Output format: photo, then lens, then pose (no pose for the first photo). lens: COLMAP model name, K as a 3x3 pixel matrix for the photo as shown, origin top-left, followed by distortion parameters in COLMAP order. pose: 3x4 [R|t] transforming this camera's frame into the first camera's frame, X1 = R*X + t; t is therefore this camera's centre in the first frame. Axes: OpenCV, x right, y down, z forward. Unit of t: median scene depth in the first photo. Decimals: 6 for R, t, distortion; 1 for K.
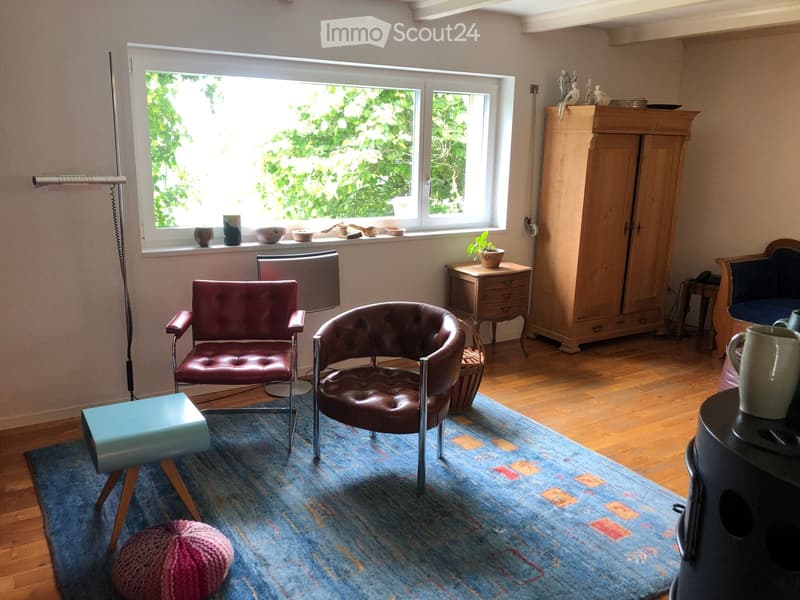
lens RADIAL K [[653.5, 0, 400.0], [0, 653.5, 300.0], [0, 0, 1]] dist [0.001941, 0.002422]
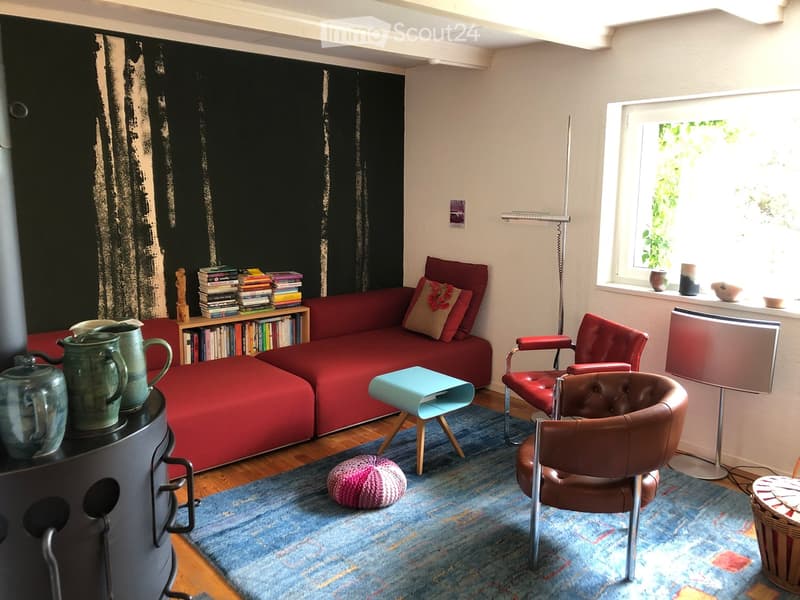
lens RADIAL K [[653.5, 0, 400.0], [0, 653.5, 300.0], [0, 0, 1]] dist [0.001941, 0.002422]
pose [[0.168836, 0.149788, -0.974196, 0.706726], [-0.237227, 0.965506, 0.107338, -0.095458], [0.956670, 0.212983, 0.198546, 0.497517]]
